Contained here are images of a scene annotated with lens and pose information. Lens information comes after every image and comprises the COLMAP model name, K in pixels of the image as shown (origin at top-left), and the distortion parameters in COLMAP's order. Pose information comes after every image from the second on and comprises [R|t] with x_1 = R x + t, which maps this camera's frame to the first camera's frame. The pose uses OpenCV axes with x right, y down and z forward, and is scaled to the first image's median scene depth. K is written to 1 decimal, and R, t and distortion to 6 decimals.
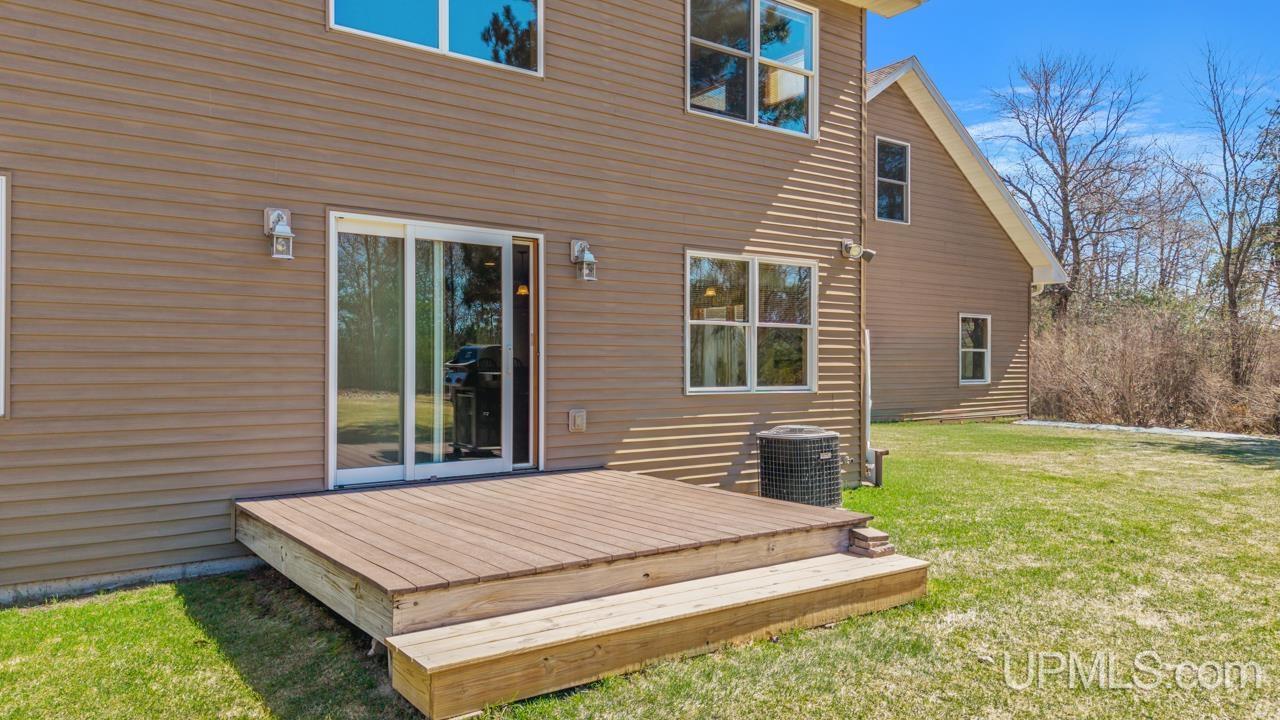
lens RADIAL K [[861.7, 0, 640.0], [0, 861.7, 360.0], [0, 0, 1]] dist [0.096435, -0.146930]
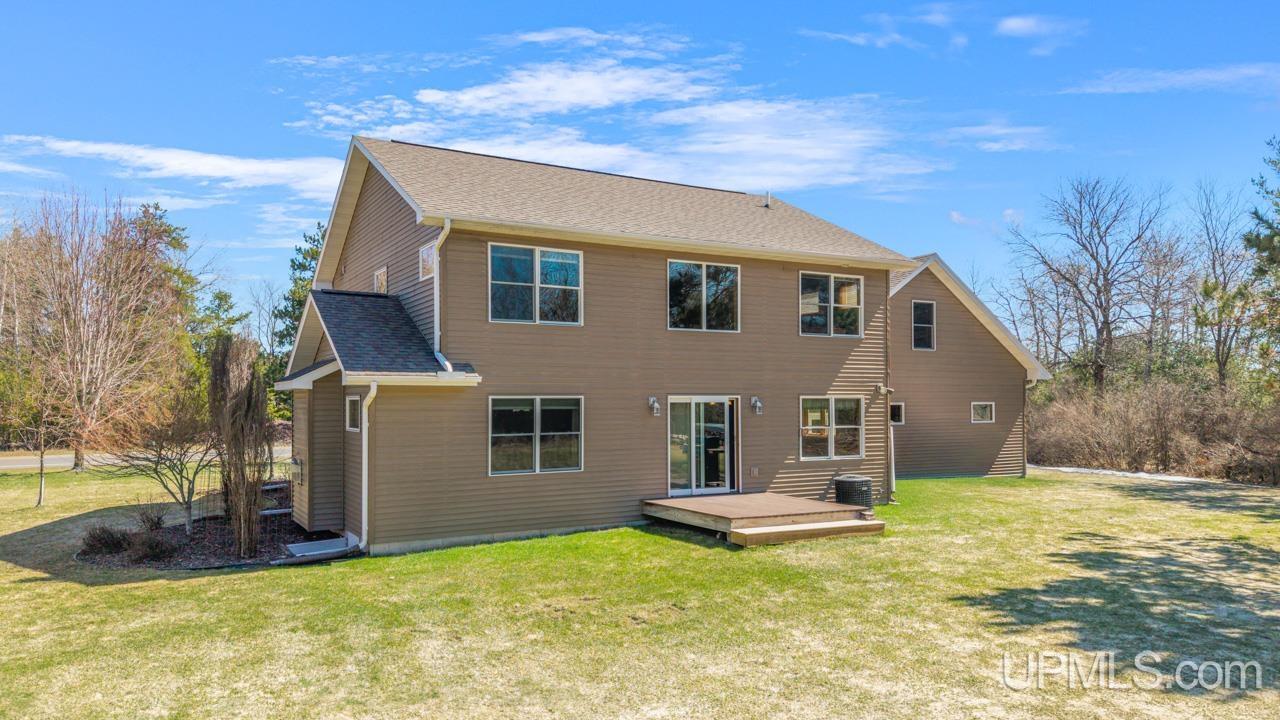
lens RADIAL K [[840.1, 0, 607.3], [0, 840.1, 403.0], [0, 0, 1]] dist [0.043130, -0.000267]
pose [[0.988121, -0.003648, -0.153634, -0.098529], [0.004408, 0.999980, 0.004612, -0.114324], [0.153614, -0.005235, 0.988117, -1.162525]]
